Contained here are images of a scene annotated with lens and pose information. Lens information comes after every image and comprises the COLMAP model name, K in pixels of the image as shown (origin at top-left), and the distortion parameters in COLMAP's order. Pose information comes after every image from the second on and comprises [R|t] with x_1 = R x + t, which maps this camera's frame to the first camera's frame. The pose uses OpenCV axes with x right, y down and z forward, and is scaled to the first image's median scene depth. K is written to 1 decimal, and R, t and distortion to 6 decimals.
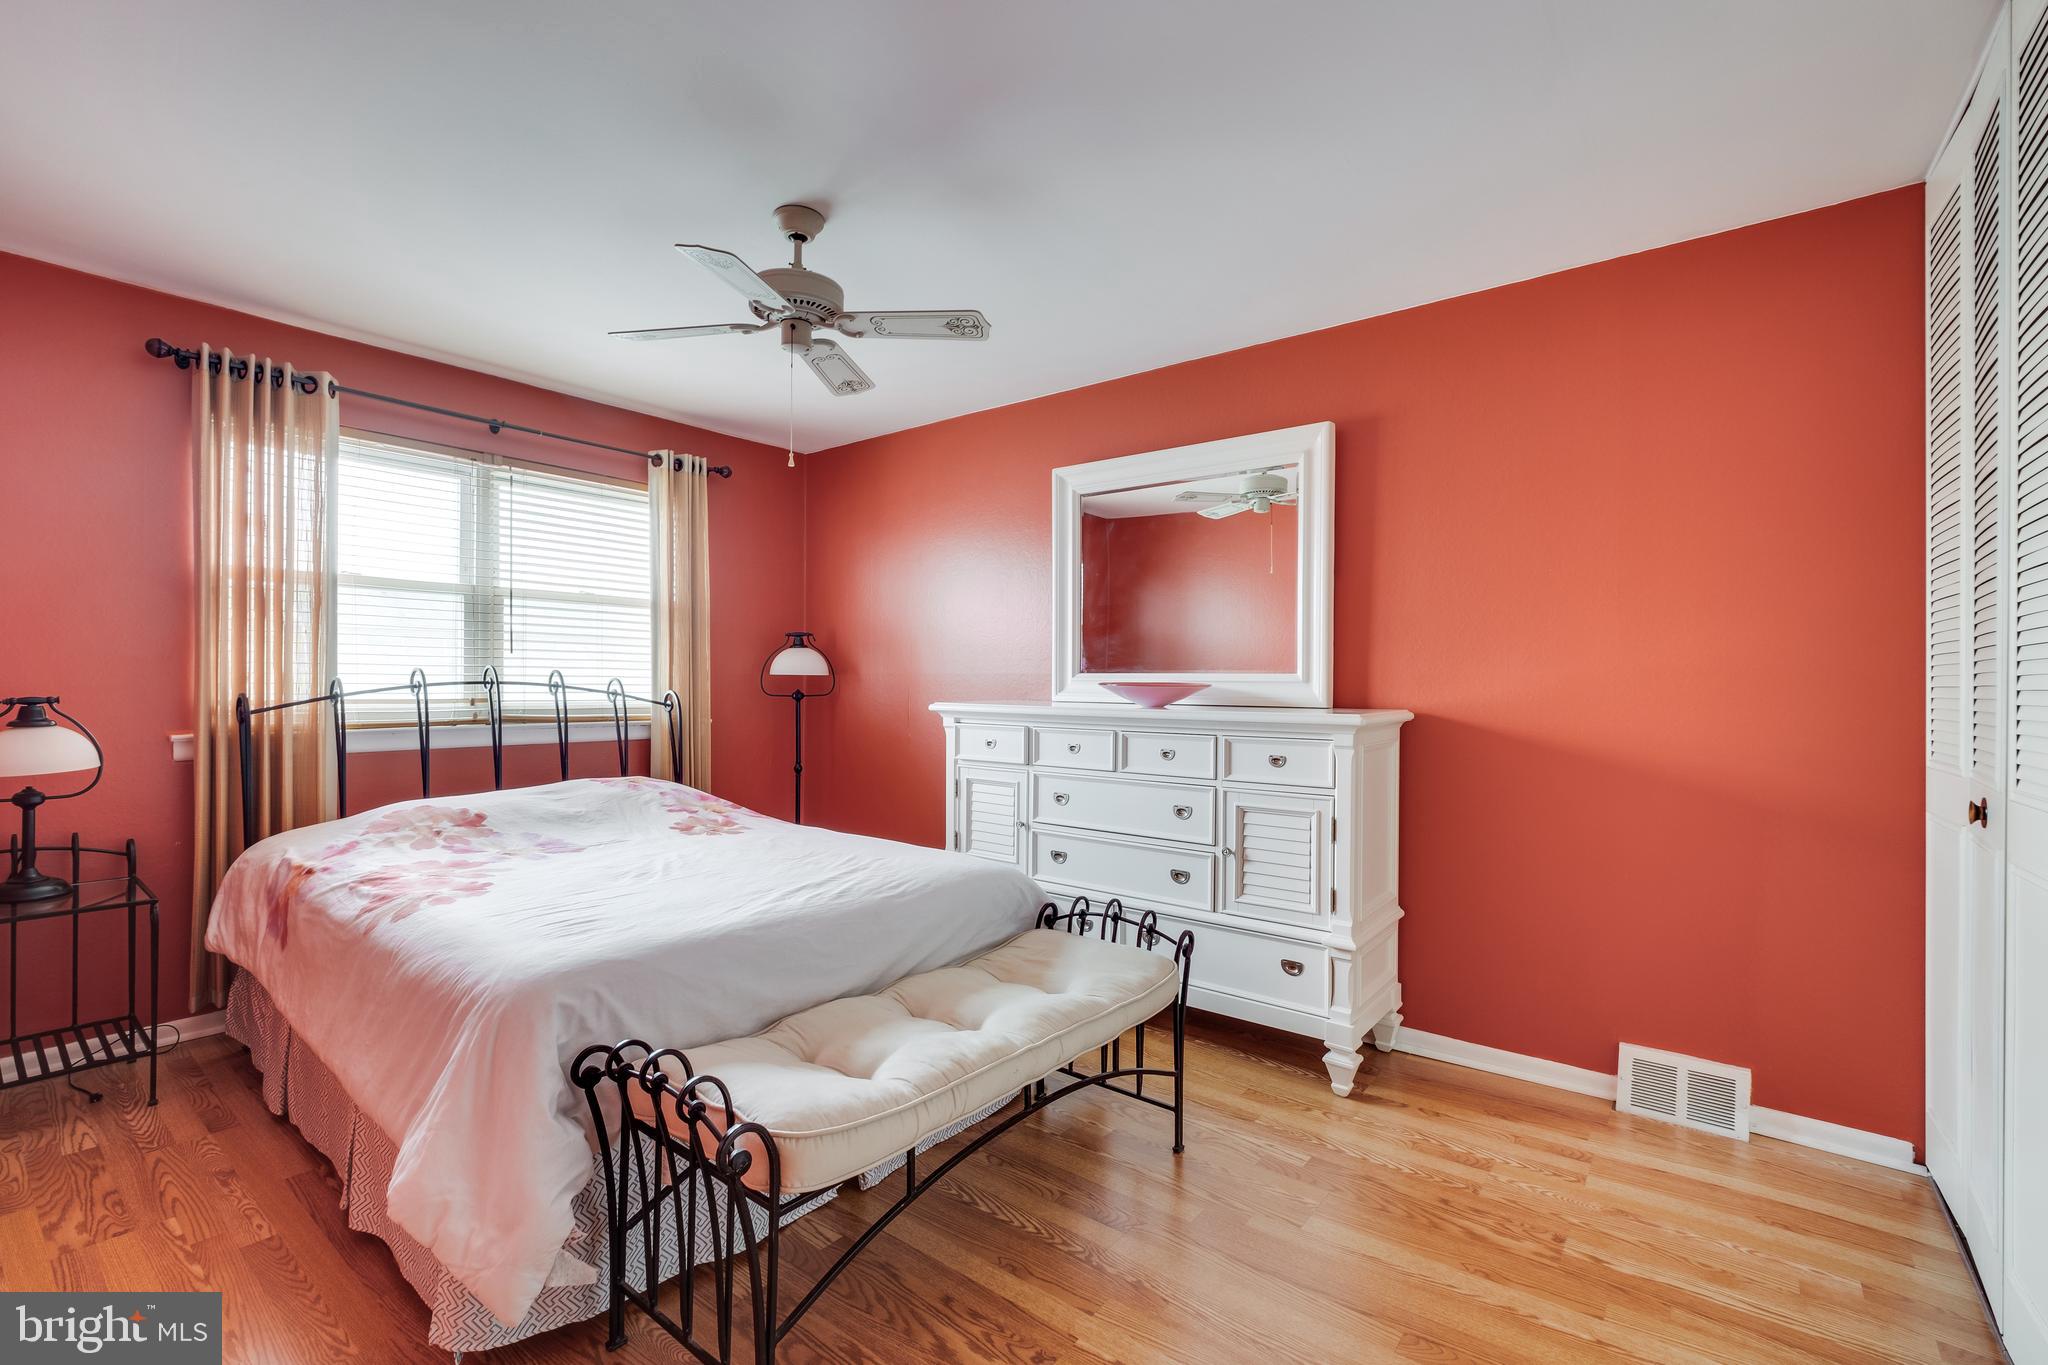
lens RADIAL K [[889.2, 0, 999.1], [0, 889.2, 672.9], [0, 0, 1]] dist [-0.001673, 0.000326]
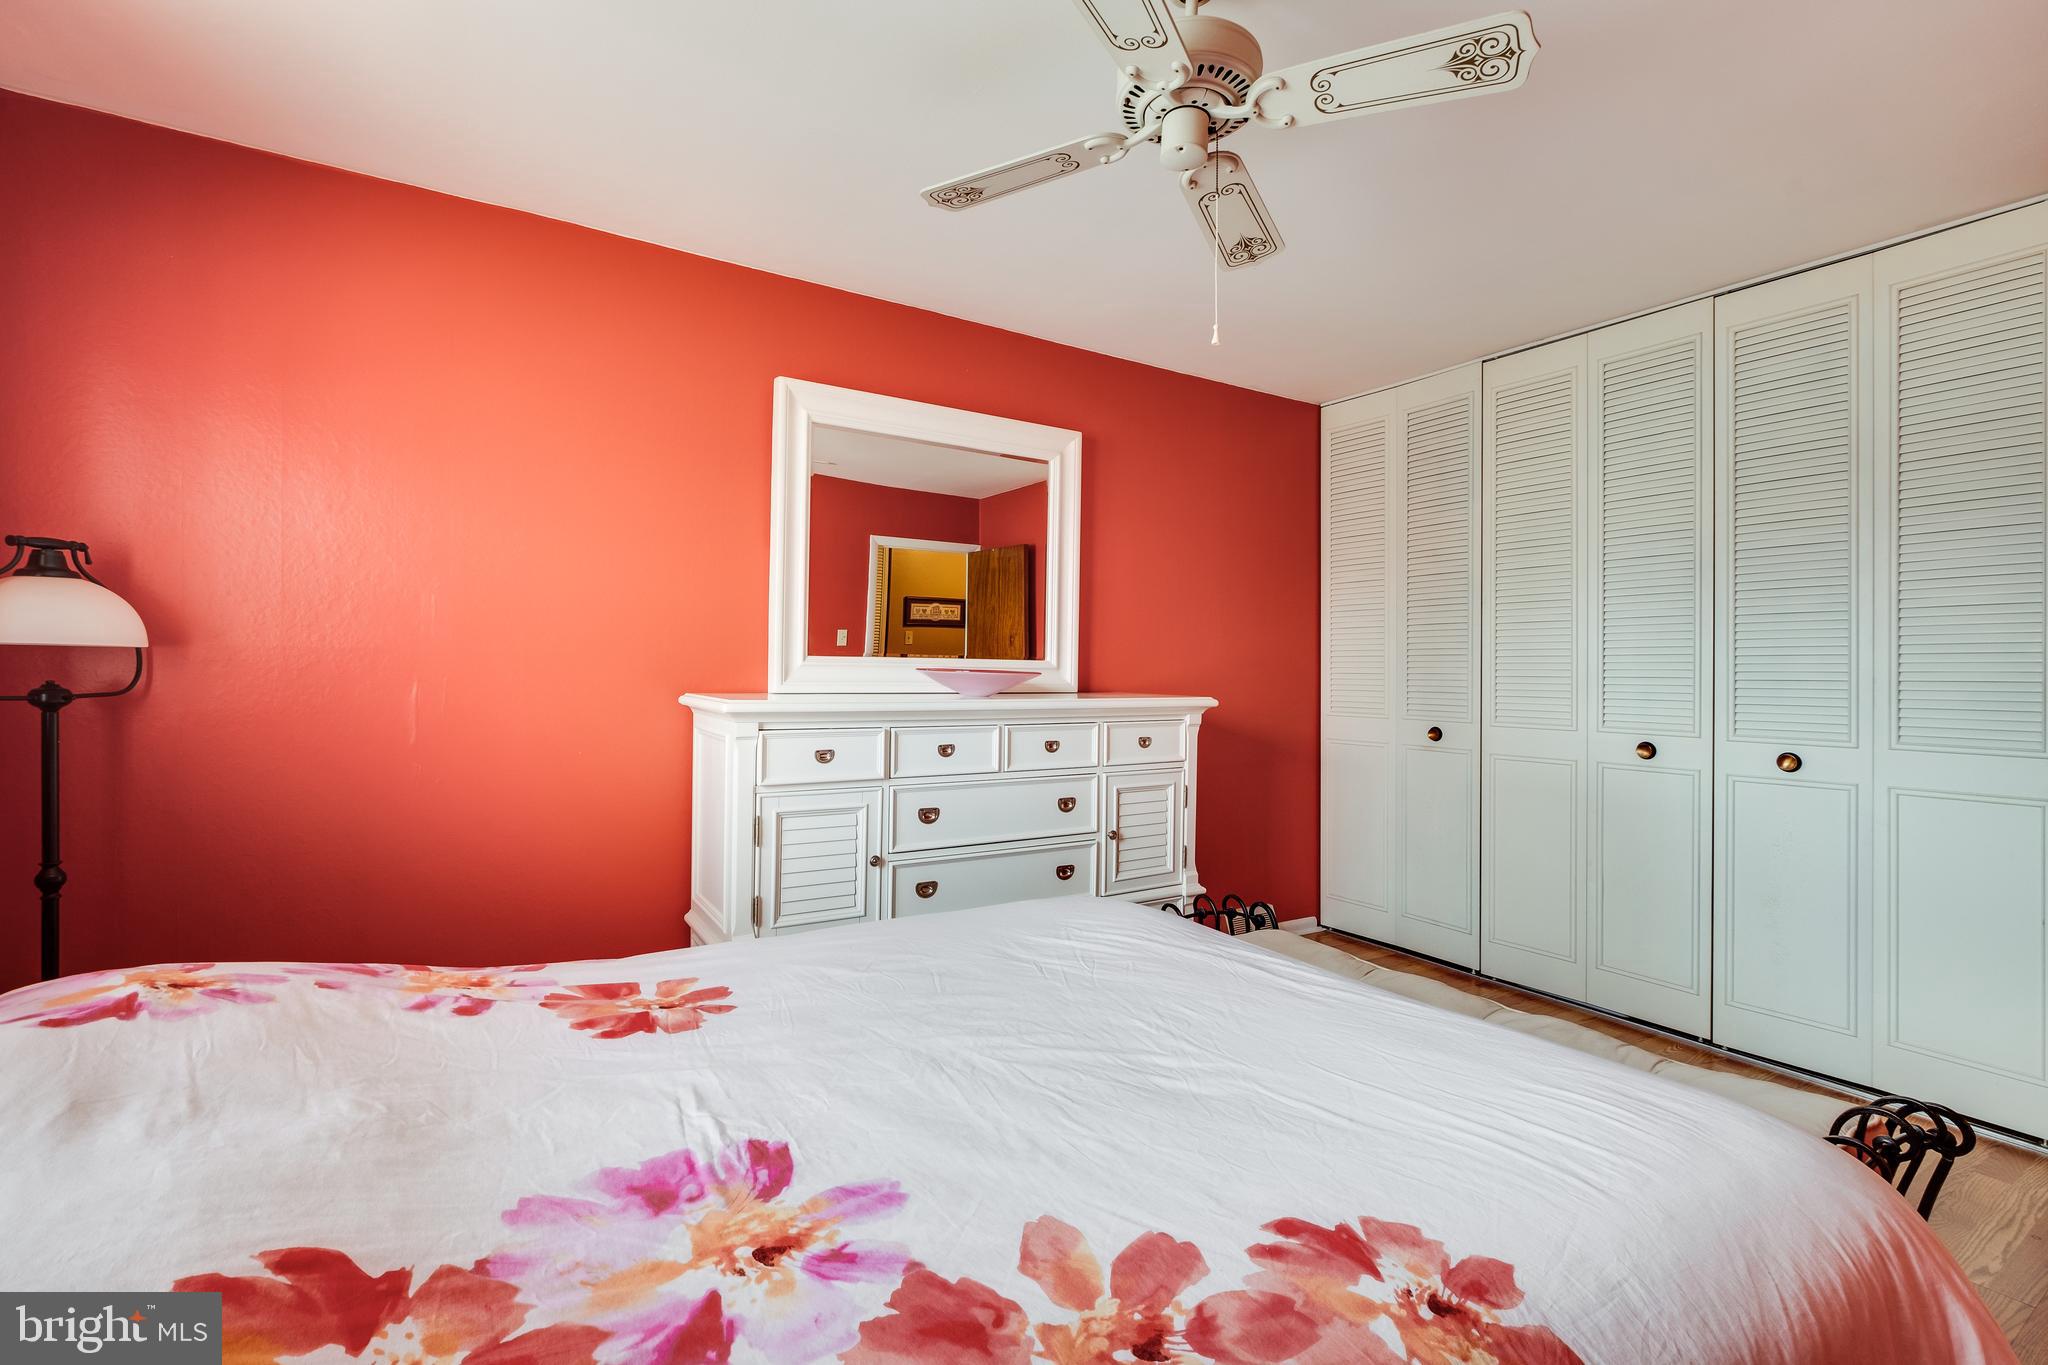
lens RADIAL K [[889.2, 0, 999.1], [0, 889.2, 672.9], [0, 0, 1]] dist [-0.001673, 0.000326]
pose [[0.351060, 0.000442, 0.936353, -0.570689], [-0.013203, 0.999903, 0.004477, 0.009362], [-0.936260, -0.013934, 0.351032, 0.587678]]
